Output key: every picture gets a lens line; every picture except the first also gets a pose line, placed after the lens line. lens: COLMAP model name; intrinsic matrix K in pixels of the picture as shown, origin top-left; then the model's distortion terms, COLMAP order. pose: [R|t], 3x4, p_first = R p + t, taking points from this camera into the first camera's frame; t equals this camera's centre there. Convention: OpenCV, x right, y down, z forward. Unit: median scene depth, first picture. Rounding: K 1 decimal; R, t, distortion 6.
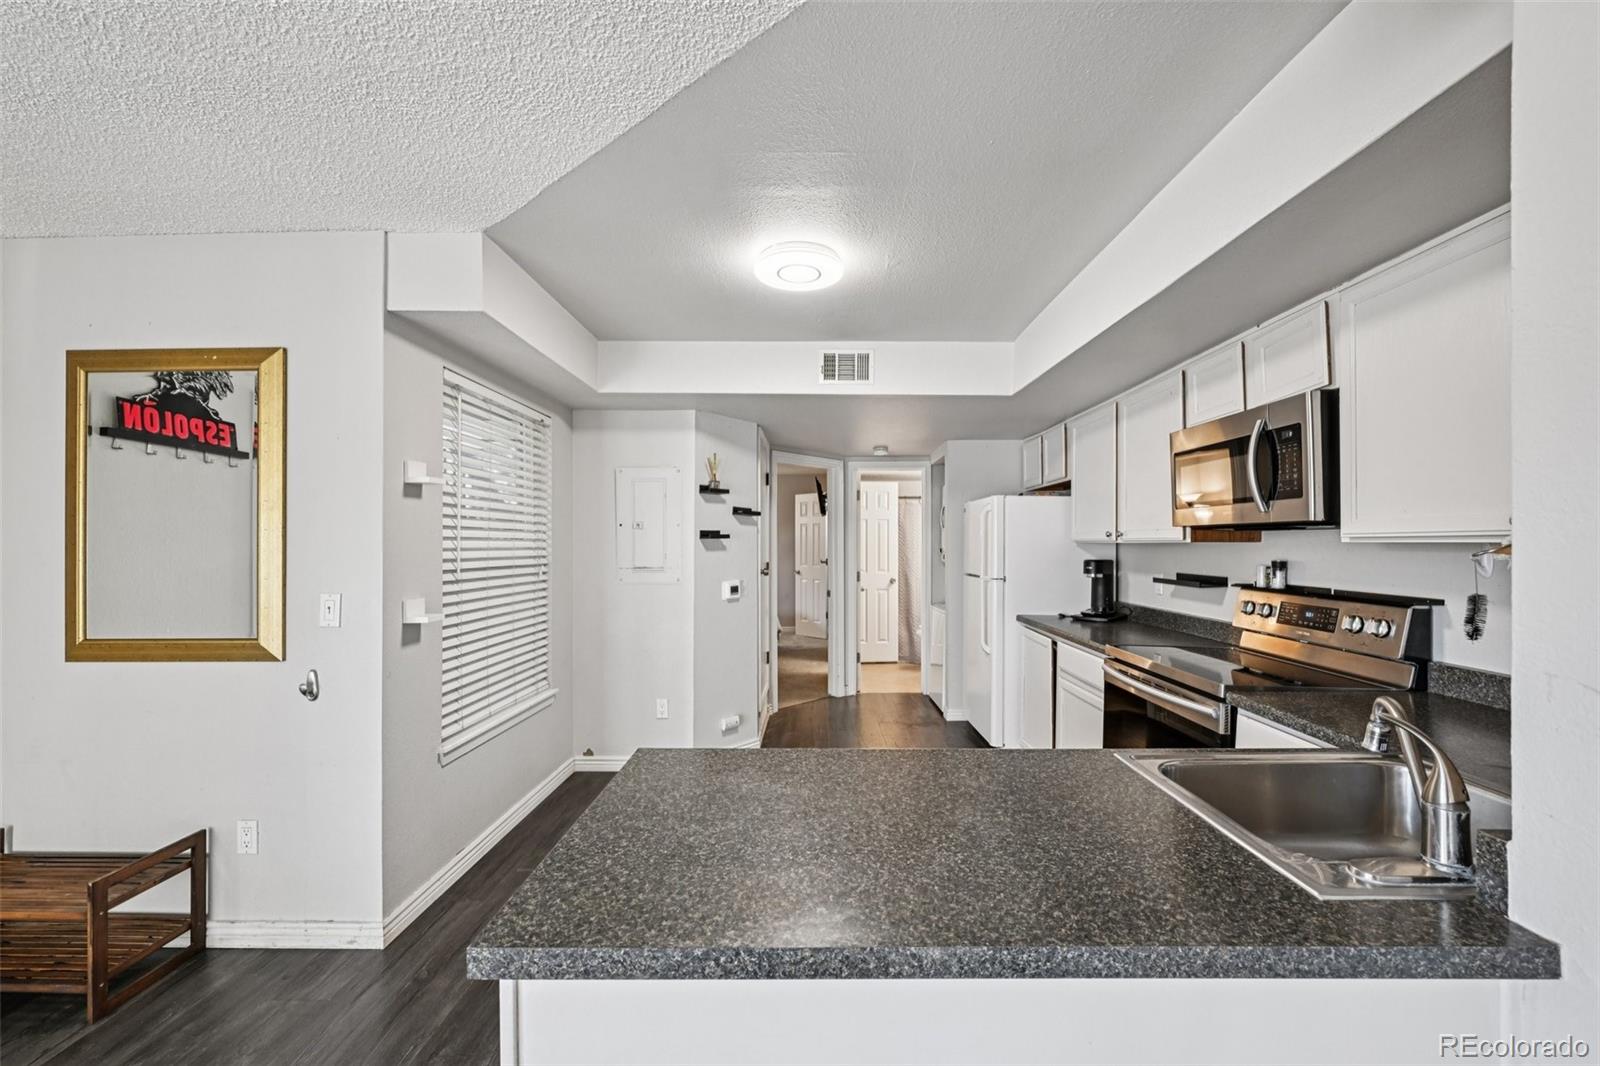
lens RADIAL K [[626.6, 0, 808.6], [0, 626.6, 539.6], [0, 0, 1]] dist [-0.002968, -0.000129]
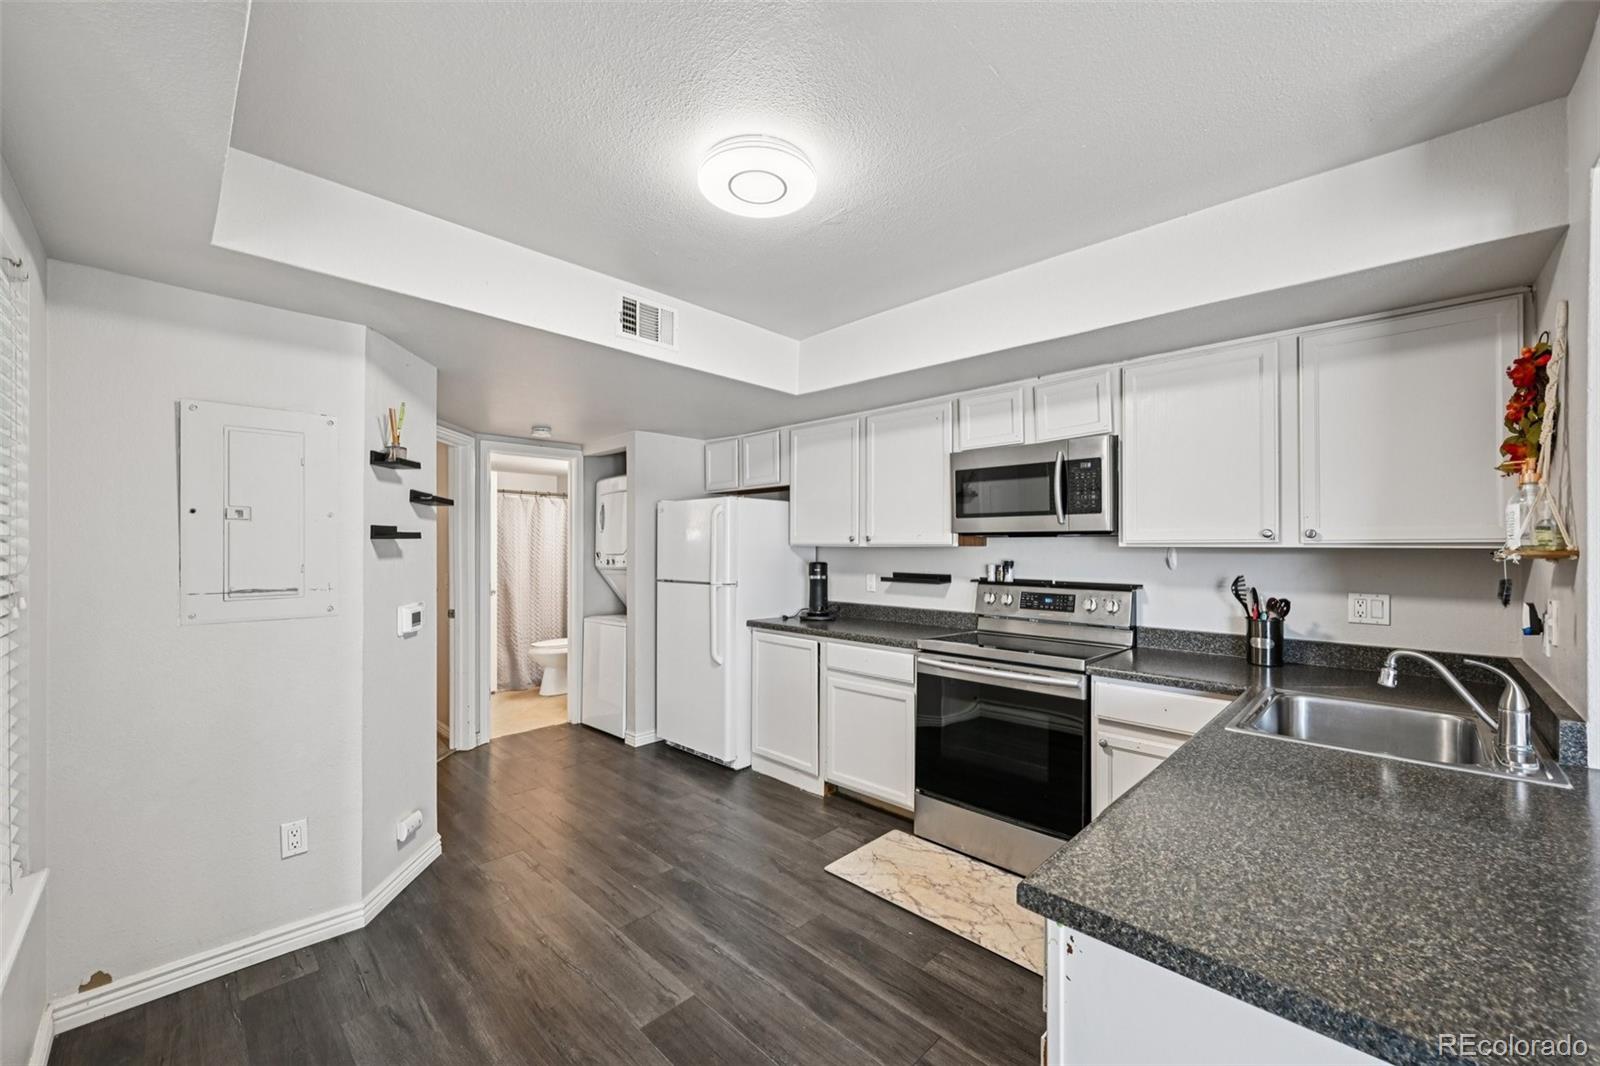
lens RADIAL K [[626.1, 0, 805.0], [0, 626.1, 543.3], [0, 0, 1]] dist [-0.001398, 0.000262]
pose [[0.692413, 0.004514, 0.721487, -0.368714], [-0.005323, 0.999985, -0.001148, 0.001358], [-0.721481, -0.003046, 0.692427, 0.313595]]
